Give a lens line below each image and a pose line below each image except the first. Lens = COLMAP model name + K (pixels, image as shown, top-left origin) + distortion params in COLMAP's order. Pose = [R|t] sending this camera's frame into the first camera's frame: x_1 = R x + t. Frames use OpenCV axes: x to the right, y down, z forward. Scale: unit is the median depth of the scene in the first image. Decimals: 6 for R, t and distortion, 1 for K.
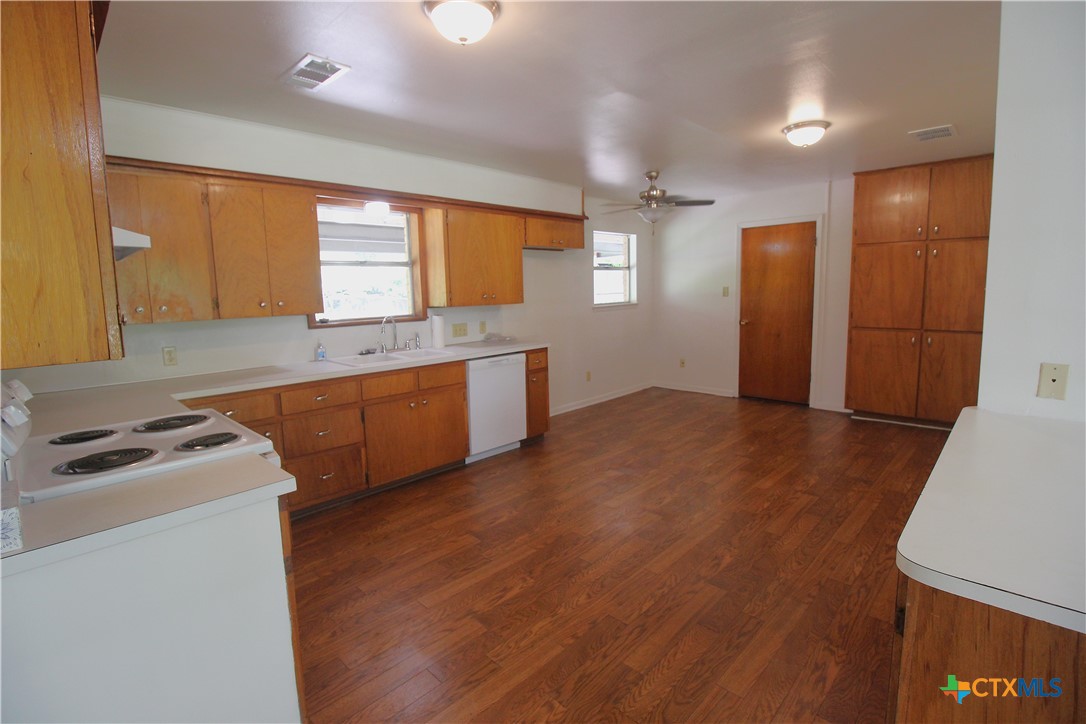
lens RADIAL K [[508.7, 0, 543.9], [0, 508.7, 358.0], [0, 0, 1]] dist [-0.003159, -0.000259]
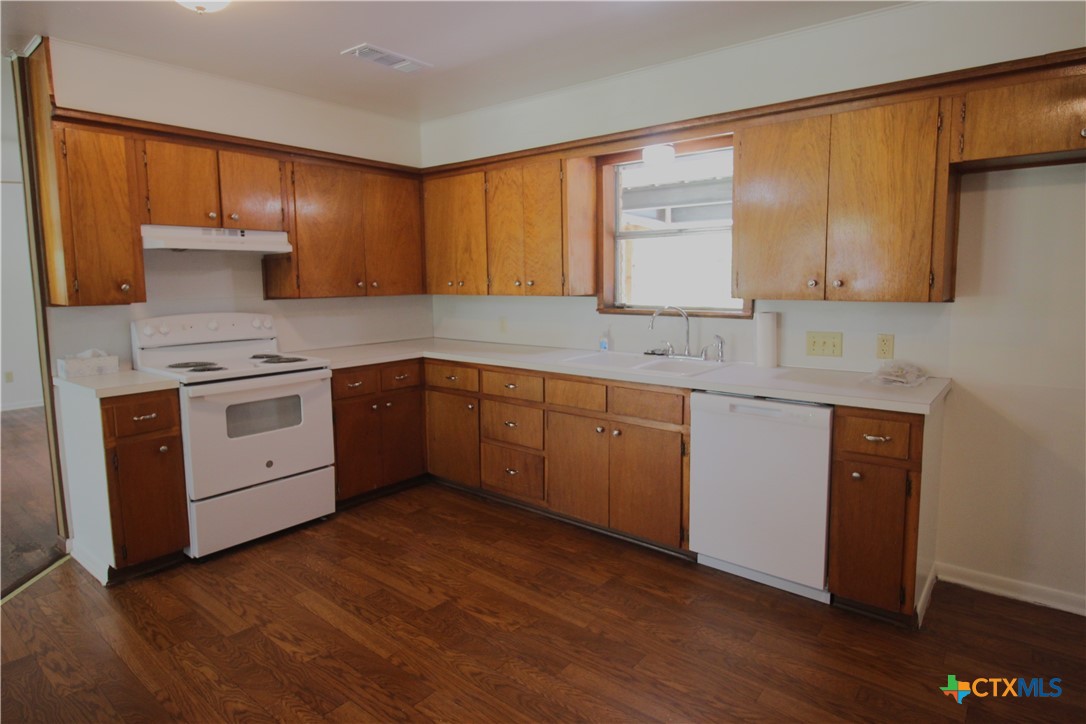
lens RADIAL K [[614.3, 0, 543.1], [0, 614.3, 355.3], [0, 0, 1]] dist [0.004496, -0.000328]
pose [[0.074584, 0.151344, -0.985663, 0.454290], [-0.121456, 0.982436, 0.141658, -0.098669], [0.989791, 0.109150, 0.091656, 0.655940]]
